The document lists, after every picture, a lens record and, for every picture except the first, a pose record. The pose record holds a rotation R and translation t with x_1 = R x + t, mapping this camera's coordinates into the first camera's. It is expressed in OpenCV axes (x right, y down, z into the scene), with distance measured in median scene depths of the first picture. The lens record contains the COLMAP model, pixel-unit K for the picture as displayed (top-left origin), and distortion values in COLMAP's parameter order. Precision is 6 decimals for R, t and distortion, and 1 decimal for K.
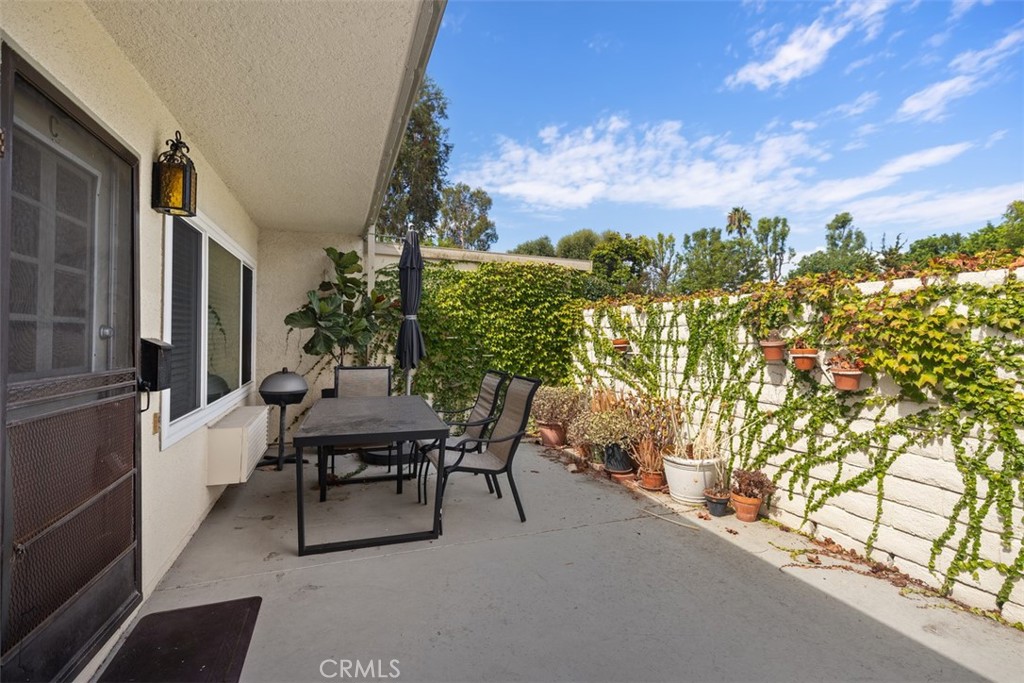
lens RADIAL K [[462.2, 0, 509.3], [0, 462.2, 330.6], [0, 0, 1]] dist [0.007419, -0.000897]
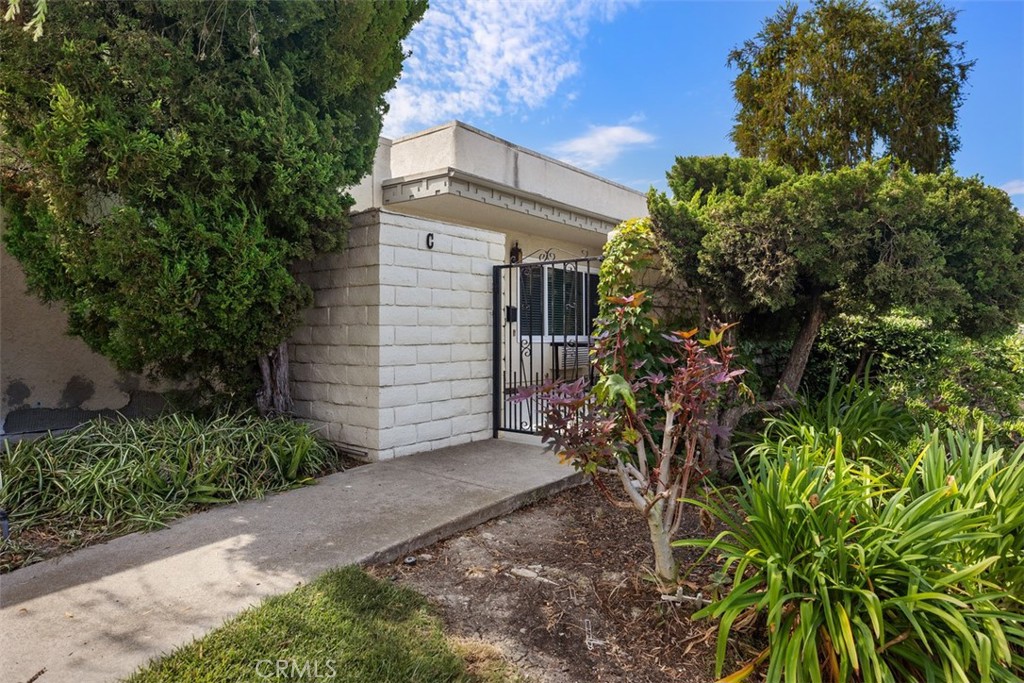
lens RADIAL K [[633.7, 0, 510.8], [0, 633.7, 334.2], [0, 0, 1]] dist [0.001396, 0.001550]
pose [[0.540426, 0.007579, -0.841358, 1.145162], [0.000731, 0.999955, 0.009477, 0.066453], [0.841391, -0.005737, 0.540396, -0.537309]]
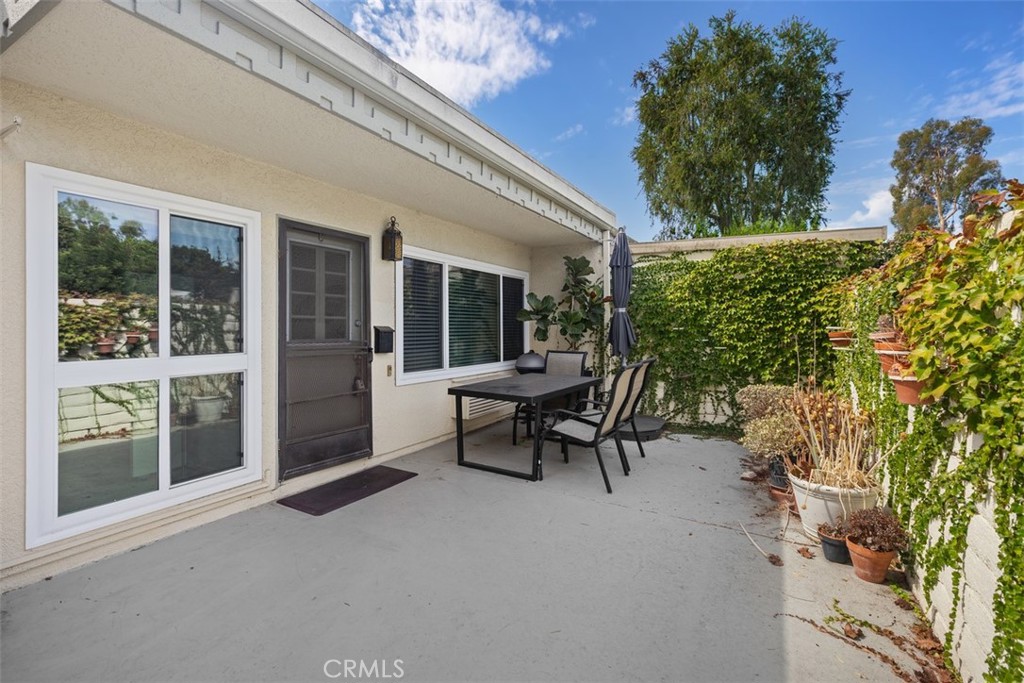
lens RADIAL K [[462.2, 0, 498.6], [0, 462.2, 329.6], [0, 0, 1]] dist [0.007419, -0.000897]
pose [[0.635592, 0.005600, -0.772005, 0.404620], [0.004583, 0.999929, 0.011026, 0.004437], [0.772012, -0.010546, 0.635521, 0.053395]]
